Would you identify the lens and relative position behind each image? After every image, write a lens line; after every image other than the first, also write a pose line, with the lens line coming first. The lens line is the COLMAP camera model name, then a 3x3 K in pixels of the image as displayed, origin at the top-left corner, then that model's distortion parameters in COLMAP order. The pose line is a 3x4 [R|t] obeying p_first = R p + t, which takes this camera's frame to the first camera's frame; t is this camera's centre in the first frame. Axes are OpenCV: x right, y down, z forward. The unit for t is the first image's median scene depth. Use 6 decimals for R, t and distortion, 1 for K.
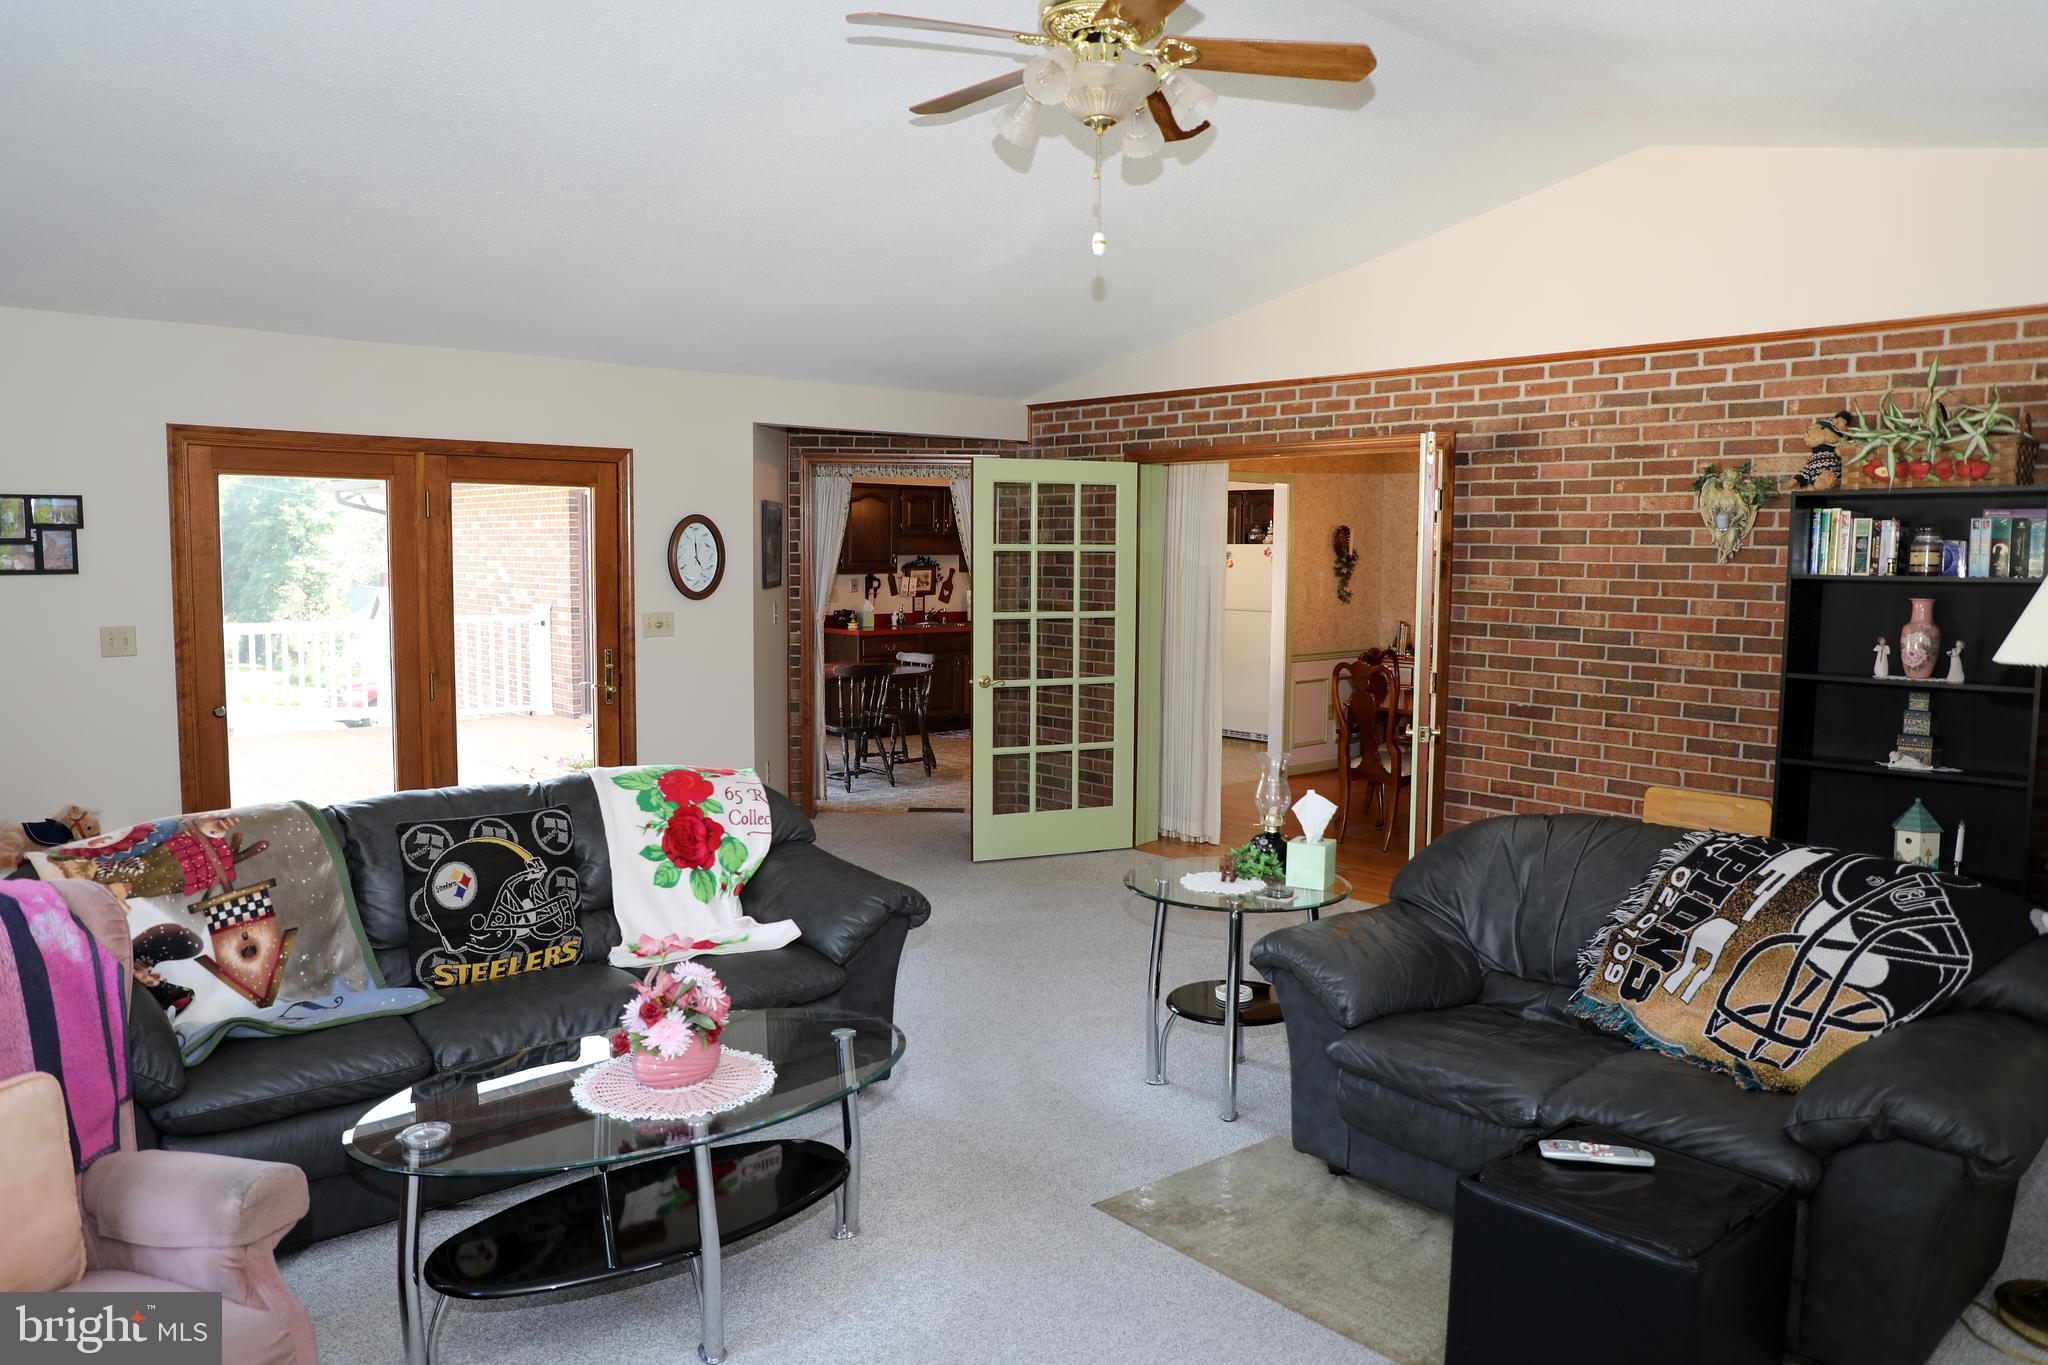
lens RADIAL K [[1388.9, 0, 1021.4], [0, 1388.9, 681.1], [0, 0, 1]] dist [-0.070104, 0.031243]
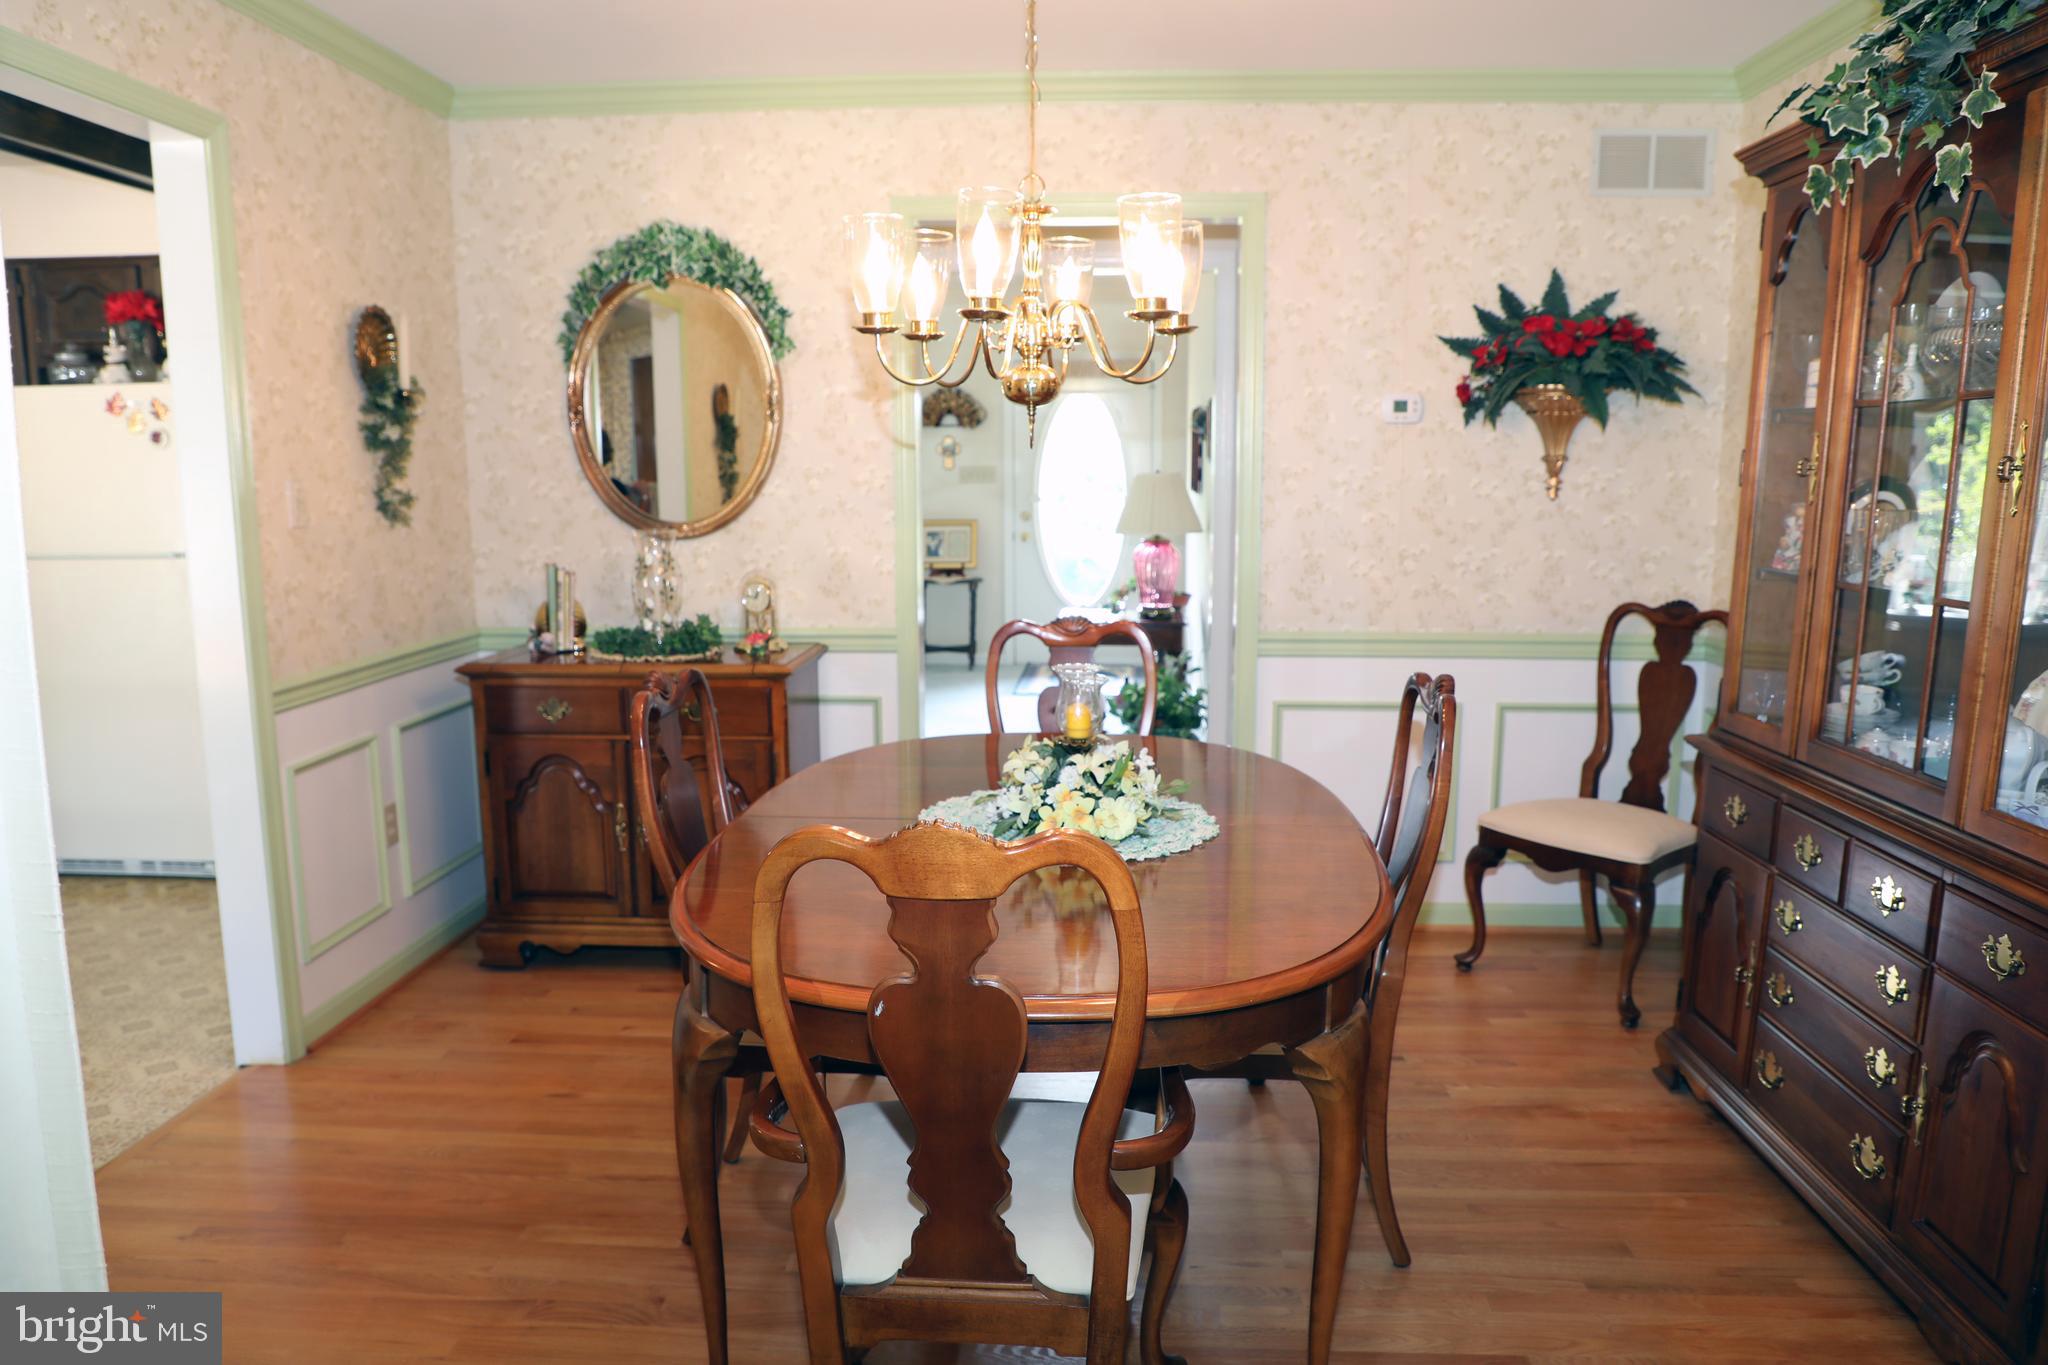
lens RADIAL K [[1388.9, 0, 1023.8], [0, 1388.9, 692.8], [0, 0, 1]] dist [-0.070104, 0.031243]
pose [[0.699777, -0.118853, 0.704405, 0.077306], [0.060898, 0.992398, 0.106947, -0.035035], [-0.711761, -0.031943, 0.701695, 0.539232]]
